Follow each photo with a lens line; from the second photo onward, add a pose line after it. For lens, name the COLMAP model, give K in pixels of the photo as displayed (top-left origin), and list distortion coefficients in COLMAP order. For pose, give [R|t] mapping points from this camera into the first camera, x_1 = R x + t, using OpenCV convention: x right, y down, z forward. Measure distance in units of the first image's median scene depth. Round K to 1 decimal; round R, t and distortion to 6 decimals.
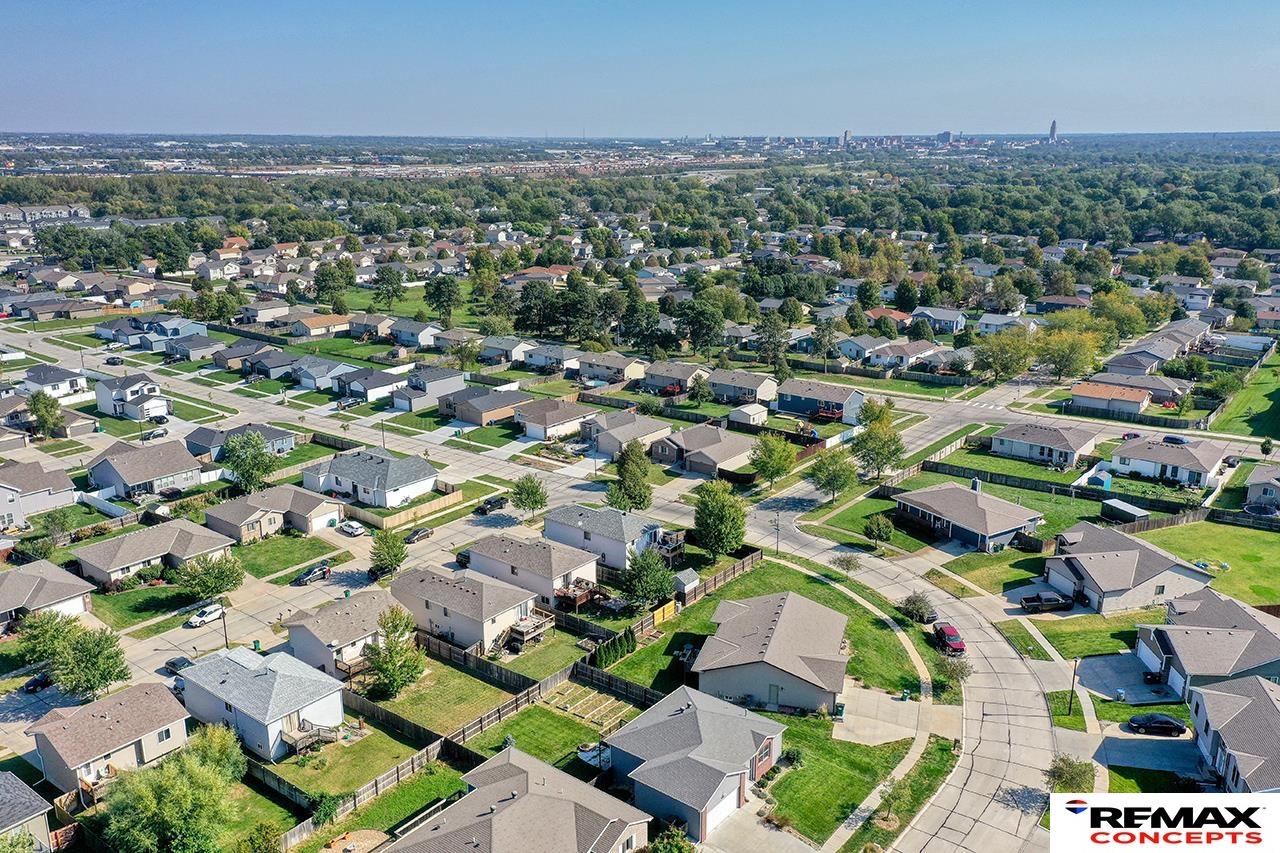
lens RADIAL K [[1022.3, 0, 640.0], [0, 1022.3, 426.5], [0, 0, 1]] dist [0.017397, 0.009951]
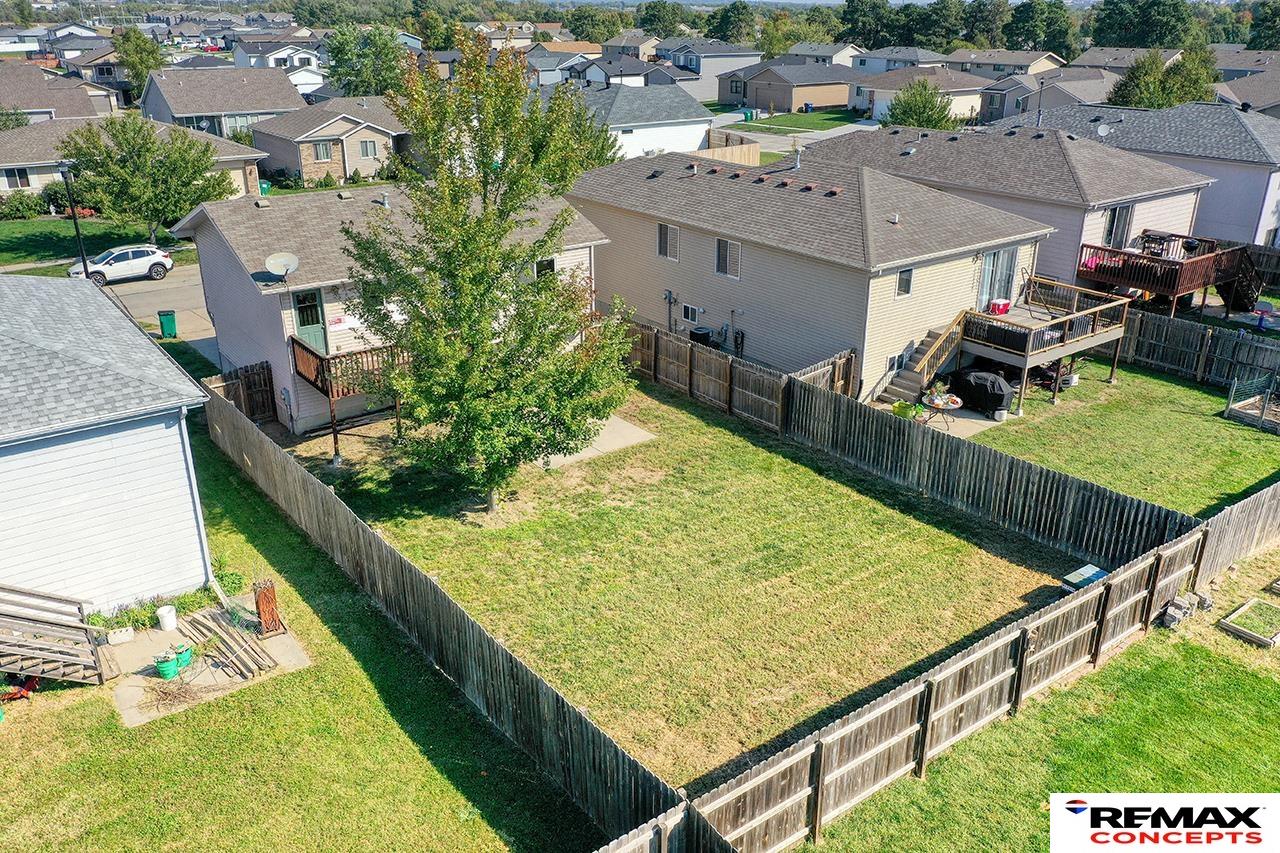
lens RADIAL K [[1022.3, 0, 640.0], [0, 1022.3, 426.5], [0, 0, 1]] dist [0.017397, 0.009951]
pose [[0.964737, 0.101887, -0.242697, -0.140979], [-0.073483, 0.989637, 0.123362, 0.198666], [0.252751, -0.101178, 0.962227, 0.729174]]
